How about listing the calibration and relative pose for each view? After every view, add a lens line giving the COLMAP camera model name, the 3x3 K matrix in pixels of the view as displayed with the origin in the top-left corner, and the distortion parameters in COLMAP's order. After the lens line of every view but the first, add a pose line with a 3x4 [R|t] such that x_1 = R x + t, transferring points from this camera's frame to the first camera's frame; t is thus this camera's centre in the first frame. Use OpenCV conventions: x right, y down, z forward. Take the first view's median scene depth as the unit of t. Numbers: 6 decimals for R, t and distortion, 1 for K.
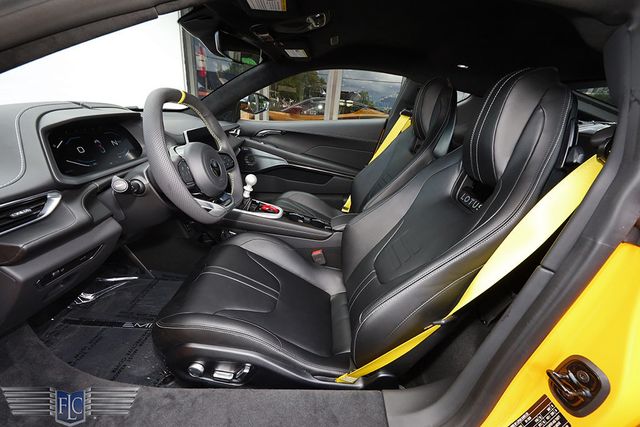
lens RADIAL K [[264.3, 0, 320.0], [0, 264.3, 213.5], [0, 0, 1]] dist [0.000218, 0.000086]
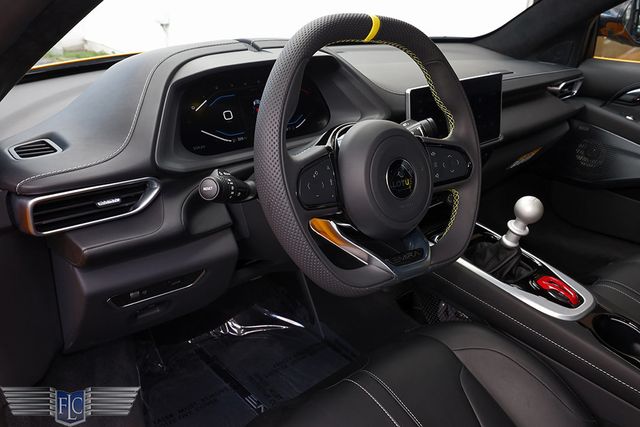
lens RADIAL K [[536.2, 0, 320.0], [0, 536.2, 213.5], [0, 0, 1]] dist [-0.002767, -0.001578]
pose [[0.667787, 0.230486, -0.707768, 0.201327], [-0.255866, 0.963989, 0.072513, -0.163093], [0.698994, 0.132670, 0.702713, 0.285064]]
